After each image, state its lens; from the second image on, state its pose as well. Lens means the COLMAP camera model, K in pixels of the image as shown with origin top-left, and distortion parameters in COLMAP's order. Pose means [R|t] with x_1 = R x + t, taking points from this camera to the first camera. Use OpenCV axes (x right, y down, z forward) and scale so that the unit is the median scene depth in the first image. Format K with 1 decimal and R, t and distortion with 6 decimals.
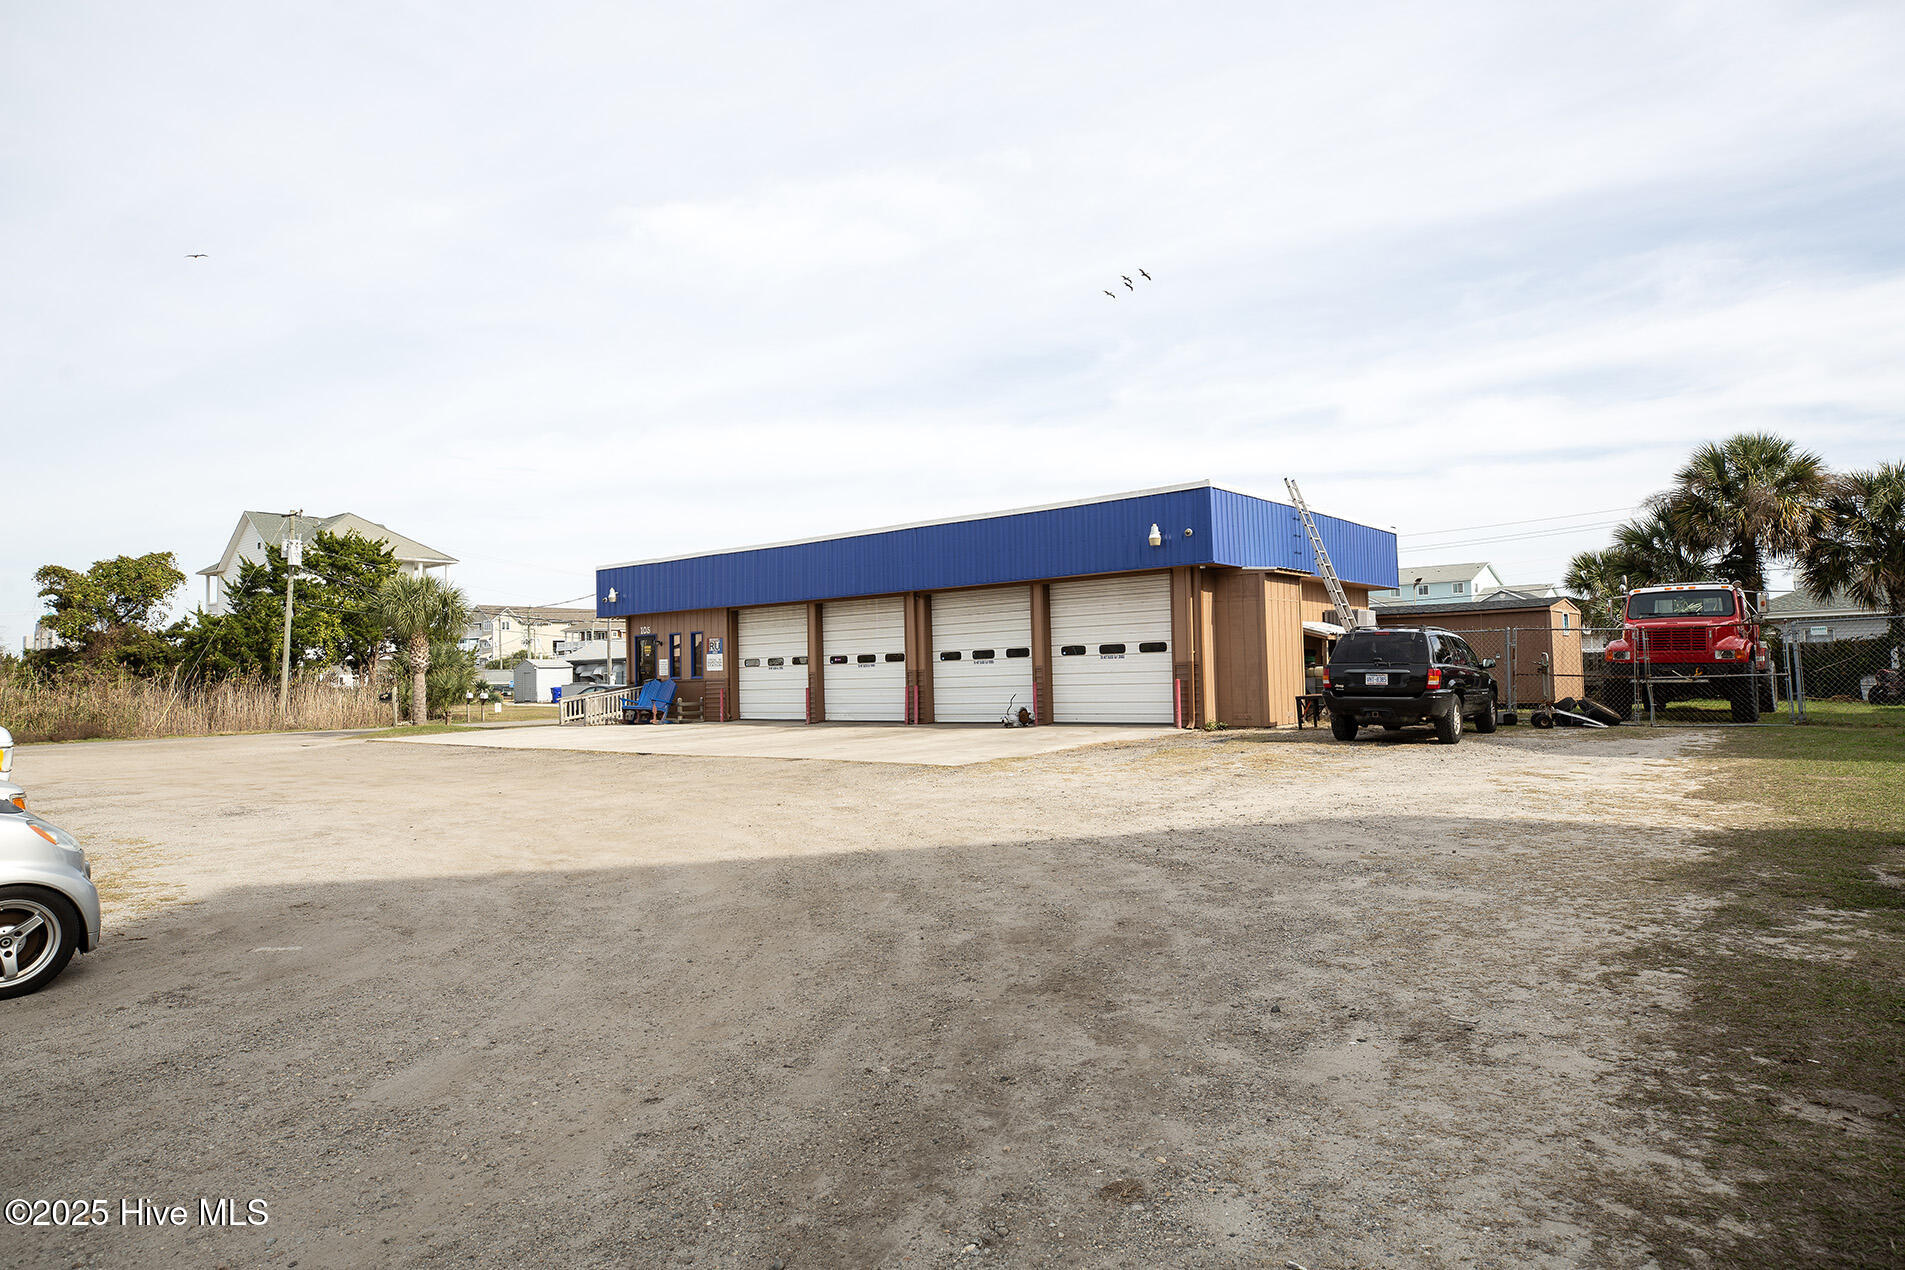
lens RADIAL K [[1198.0, 0, 952.5], [0, 1198.0, 635.0], [0, 0, 1]] dist [0.003060, 0.001548]
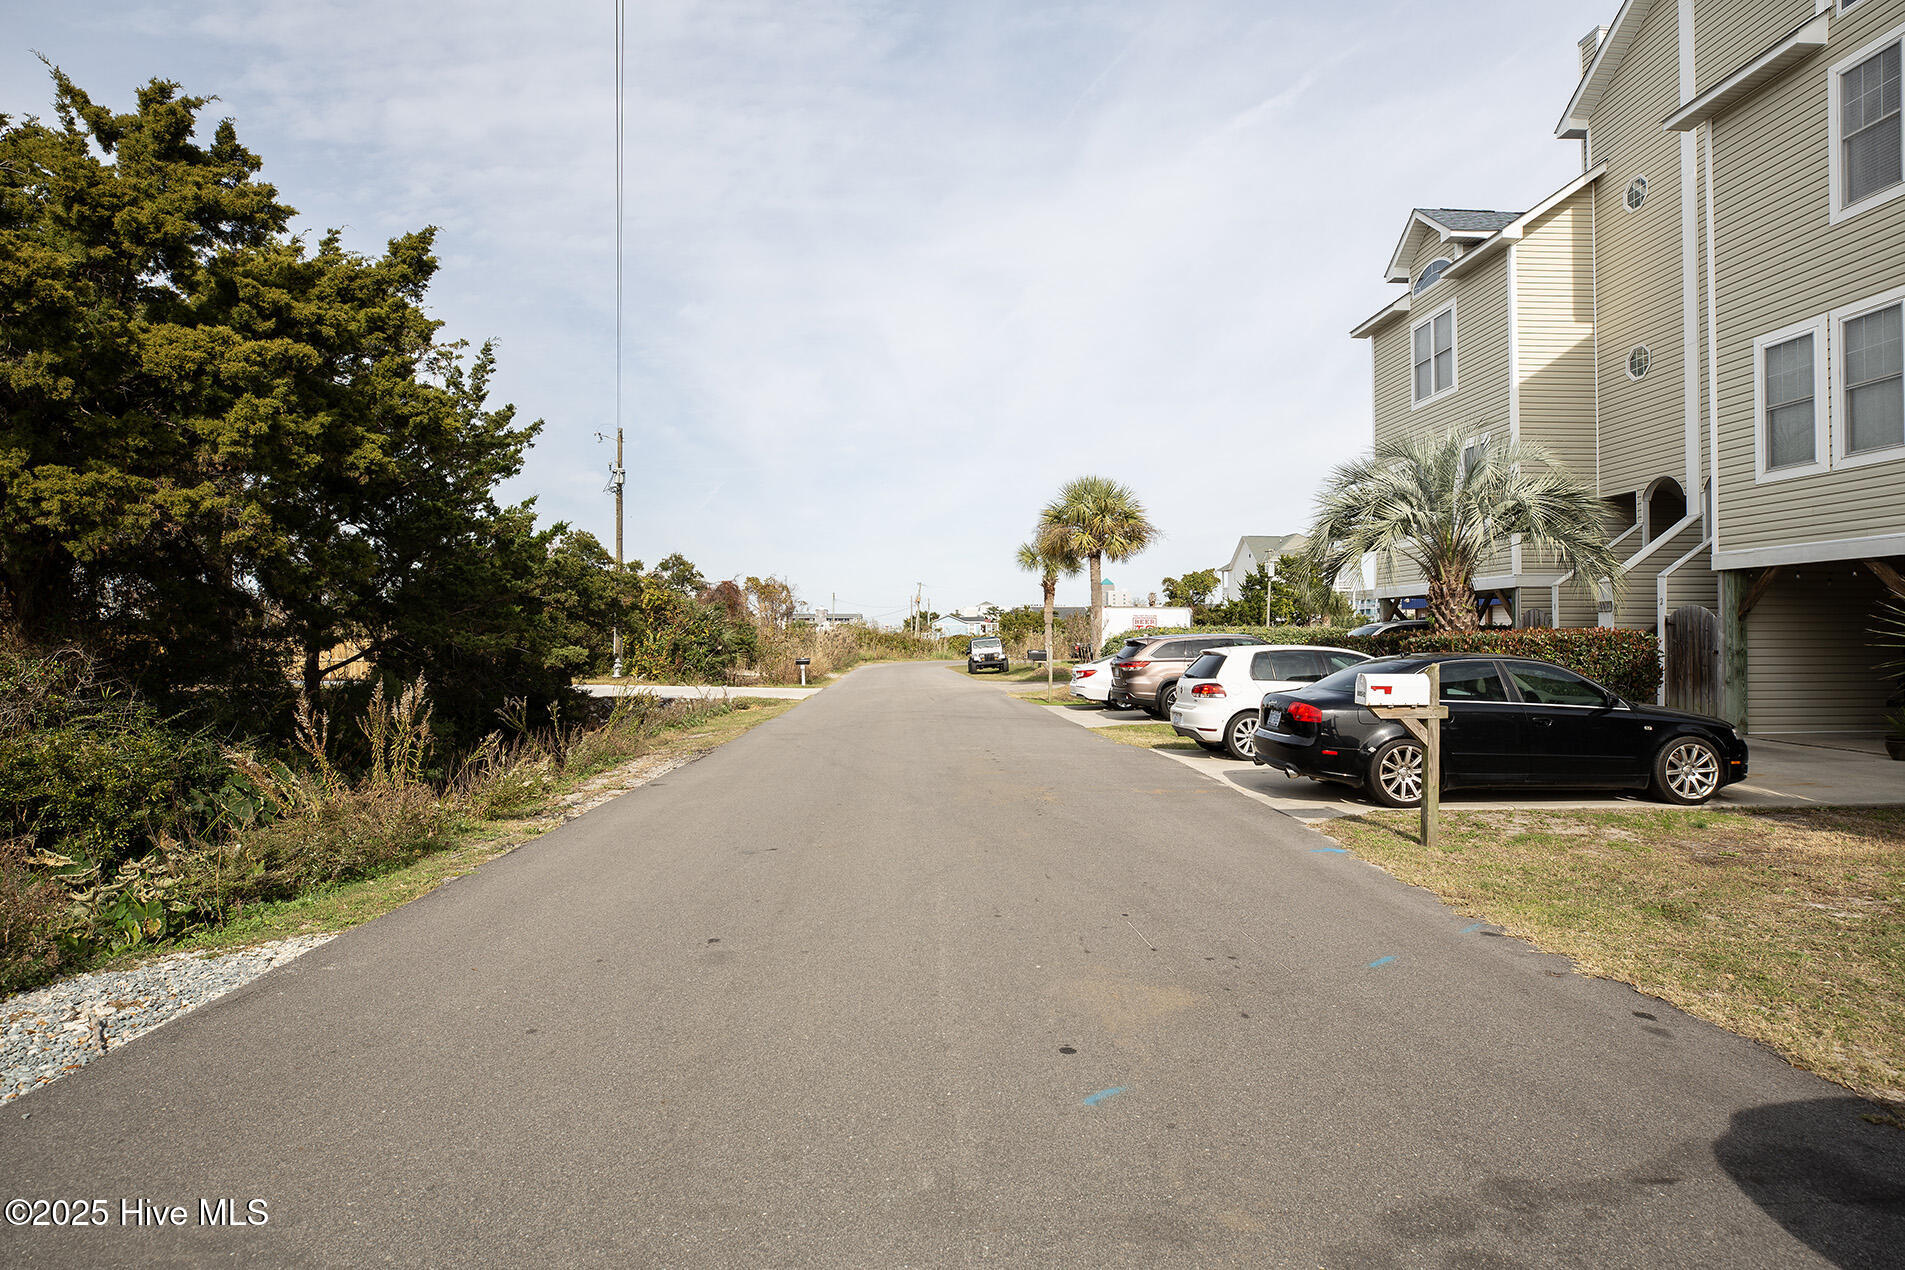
lens RADIAL K [[1137.3, 0, 952.5], [0, 1137.3, 635.0], [0, 0, 1]] dist [-0.000261, -0.000013]
pose [[0.725740, 0.017839, -0.687738, 0.733069], [0.011748, 0.999197, 0.038315, -0.076259], [0.687869, -0.035886, 0.724947, -1.469453]]
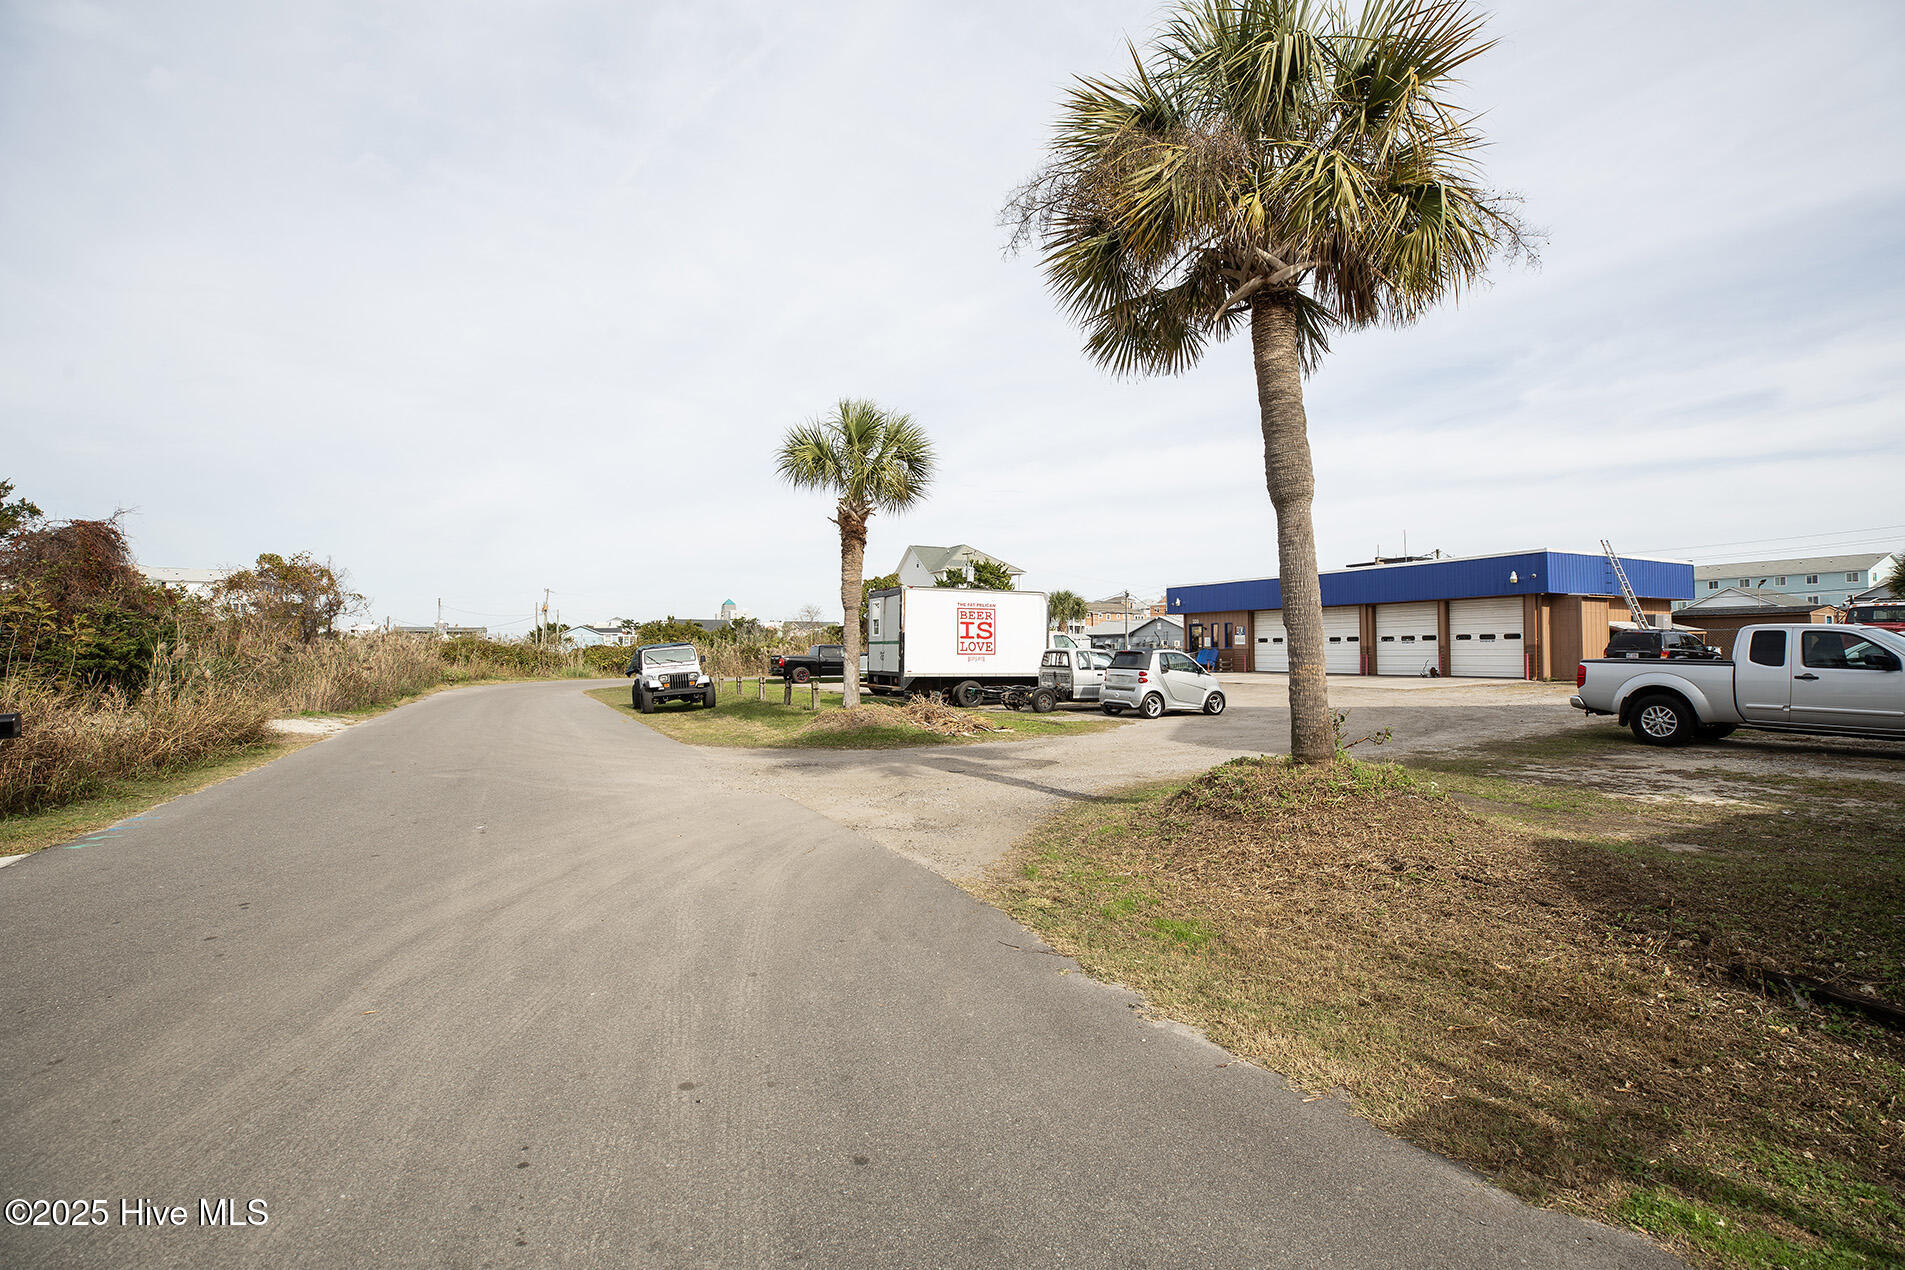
lens RADIAL K [[946.3, 0, 946.0], [0, 946.3, 625.3], [0, 0, 1]] dist [-0.003815, -0.000061]
pose [[0.924887, 0.009347, -0.380127, -0.082358], [-0.004508, 0.999897, 0.013619, -0.021320], [0.380215, -0.010882, 0.924834, -0.644831]]
